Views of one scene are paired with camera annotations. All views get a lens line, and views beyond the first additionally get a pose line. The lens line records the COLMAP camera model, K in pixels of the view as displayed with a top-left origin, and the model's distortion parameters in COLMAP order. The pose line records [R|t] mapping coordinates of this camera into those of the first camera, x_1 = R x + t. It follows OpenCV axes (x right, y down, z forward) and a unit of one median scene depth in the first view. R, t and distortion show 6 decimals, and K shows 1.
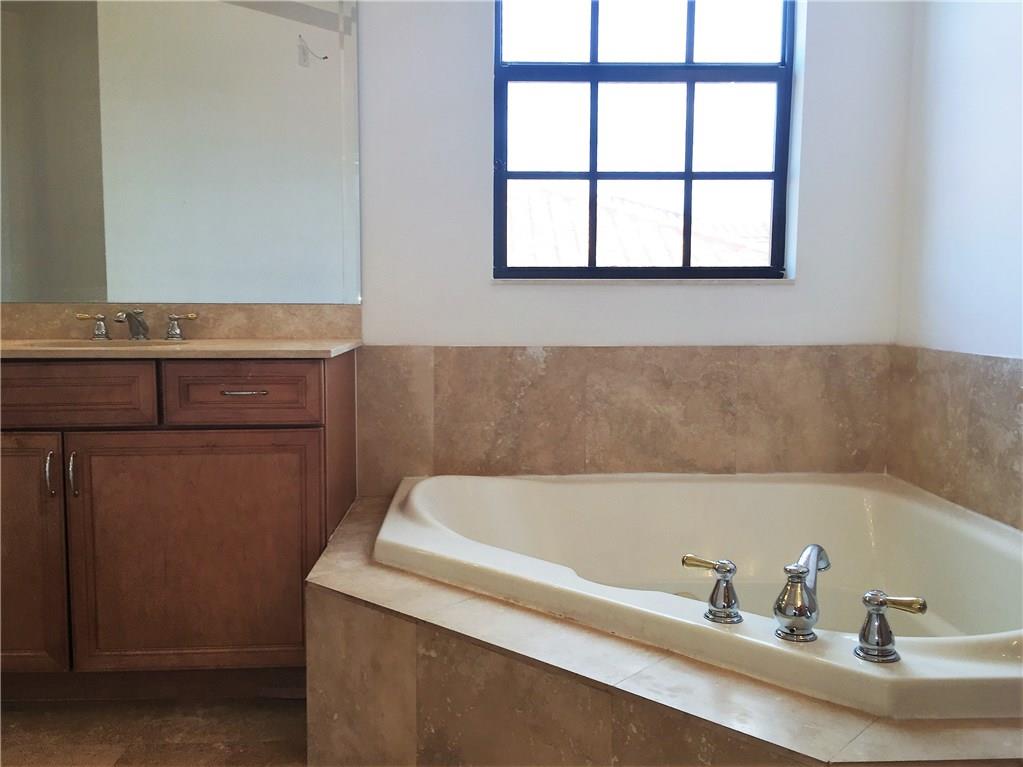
lens RADIAL K [[903.0, 0, 509.6], [0, 903.0, 385.8], [0, 0, 1]] dist [0.088246, -0.095542]
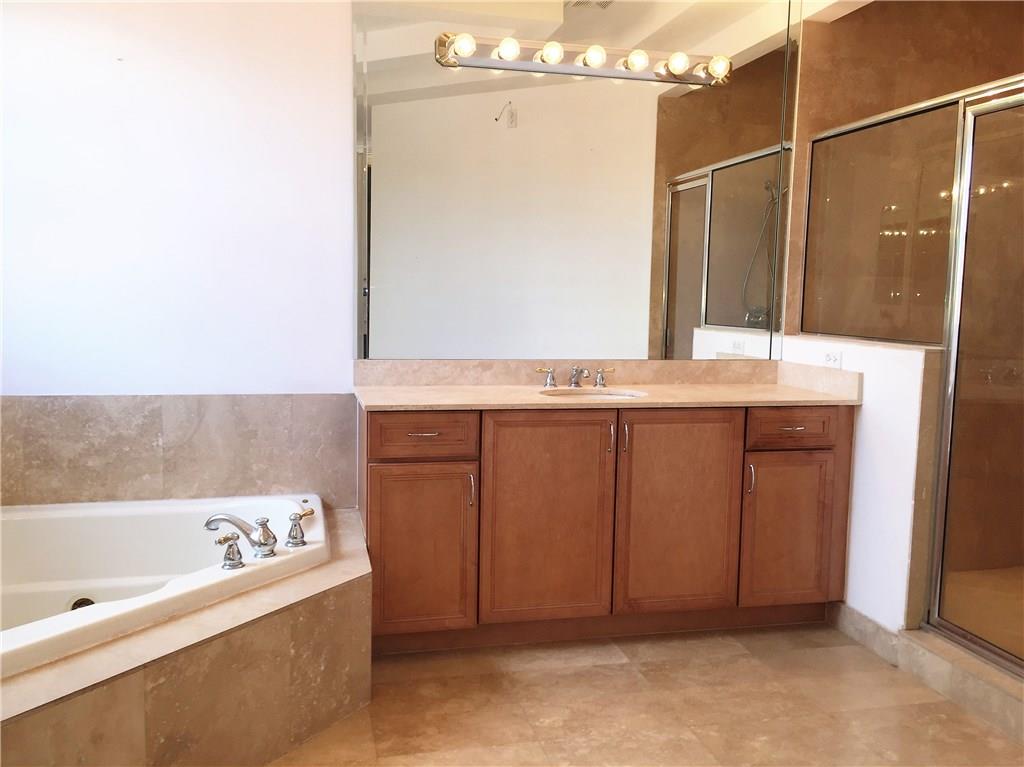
lens RADIAL K [[903.9, 0, 510.9], [0, 903.9, 383.5], [0, 0, 1]] dist [0.088246, -0.095542]
pose [[-0.196747, -0.104053, 0.974917, -1.333228], [0.072631, 0.990074, 0.120328, -0.221988], [-0.977760, 0.094484, -0.187236, 0.705983]]
